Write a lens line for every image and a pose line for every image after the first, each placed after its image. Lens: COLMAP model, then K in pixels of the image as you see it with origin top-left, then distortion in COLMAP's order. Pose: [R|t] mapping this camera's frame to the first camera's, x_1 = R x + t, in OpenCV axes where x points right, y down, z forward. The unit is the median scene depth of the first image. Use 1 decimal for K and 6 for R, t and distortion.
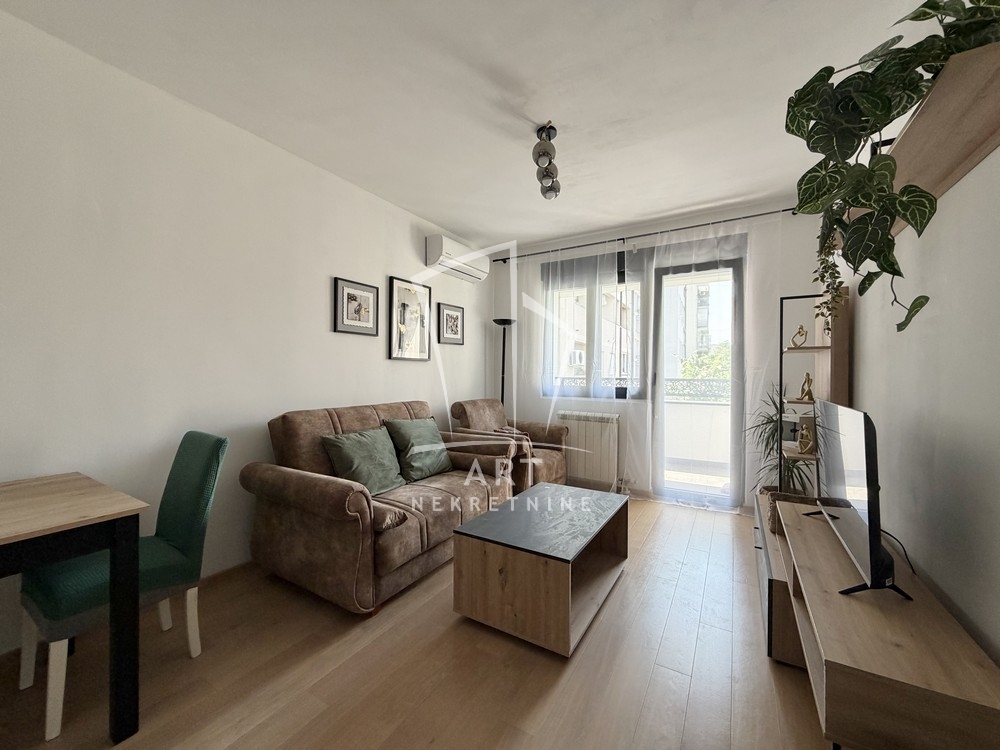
lens RADIAL K [[393.5, 0, 496.4], [0, 393.5, 377.4], [0, 0, 1]] dist [-0.000081, -0.000211]
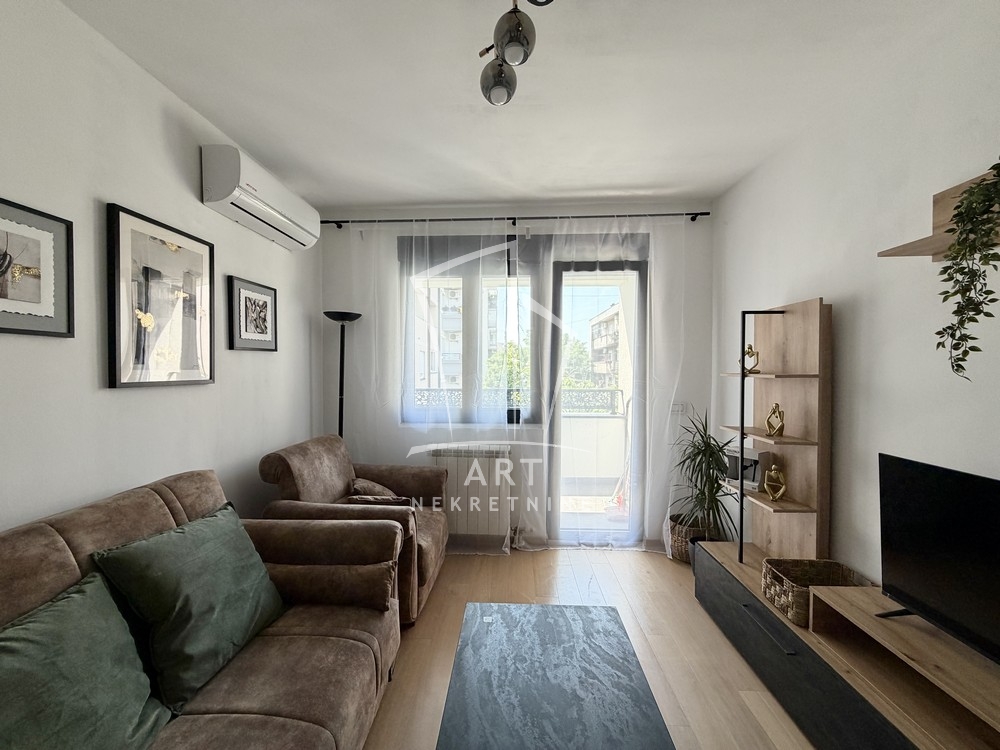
lens RADIAL K [[400.3, 0, 498.9], [0, 400.3, 377.0], [0, 0, 1]] dist [0.000989, -0.000193]
pose [[0.877532, -0.013886, 0.479317, -0.089555], [0.009550, 0.999888, 0.011483, -0.052977], [-0.479423, -0.005499, 0.877567, 0.338888]]
